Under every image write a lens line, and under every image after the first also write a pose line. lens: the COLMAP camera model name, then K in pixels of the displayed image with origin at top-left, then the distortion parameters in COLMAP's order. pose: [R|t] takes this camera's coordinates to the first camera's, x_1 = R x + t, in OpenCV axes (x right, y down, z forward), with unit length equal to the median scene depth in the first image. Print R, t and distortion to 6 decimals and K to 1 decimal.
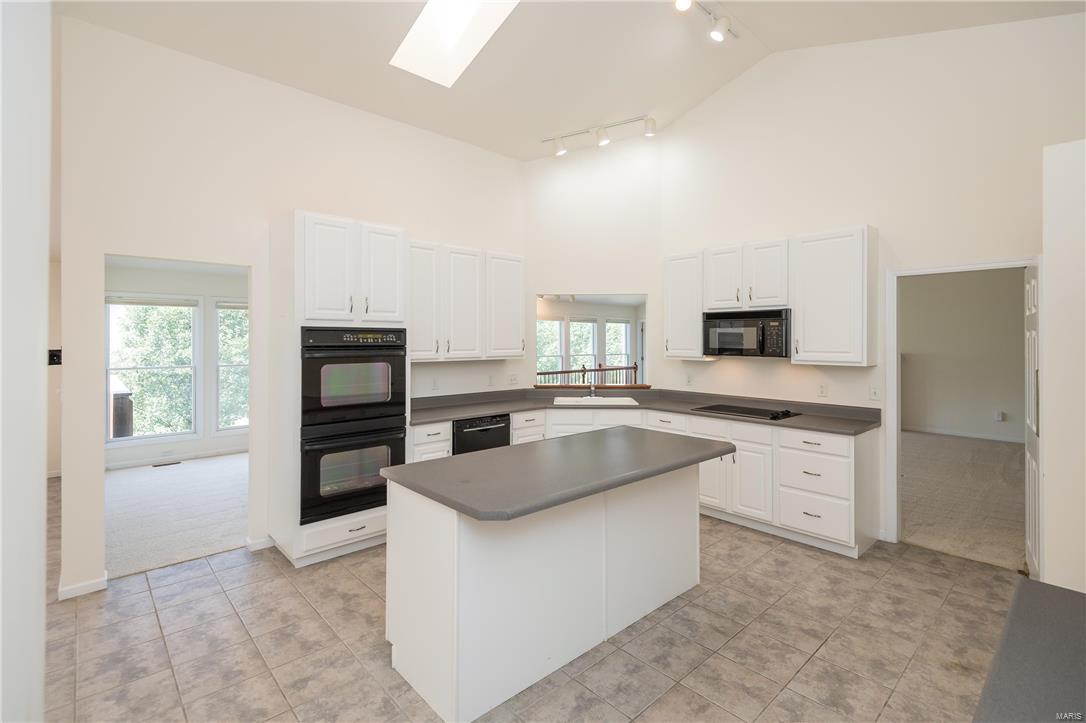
lens RADIAL K [[499.7, 0, 542.8], [0, 499.7, 338.9], [0, 0, 1]] dist [0.007847, -0.002350]
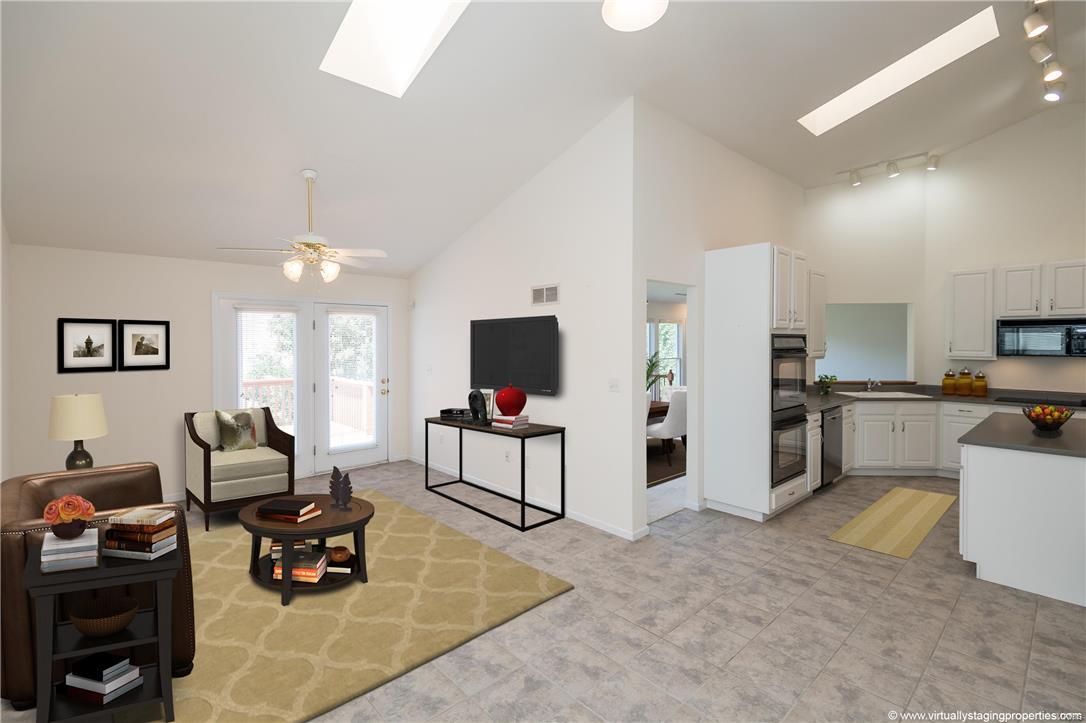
lens RADIAL K [[499.7, 0, 529.7], [0, 499.7, 345.4], [0, 0, 1]] dist [0.007847, -0.002350]
pose [[0.999969, -0.003781, -0.006966, -0.790114], [0.003883, 0.999884, 0.014754, -0.014309], [0.006909, -0.014781, 0.999867, -0.209475]]
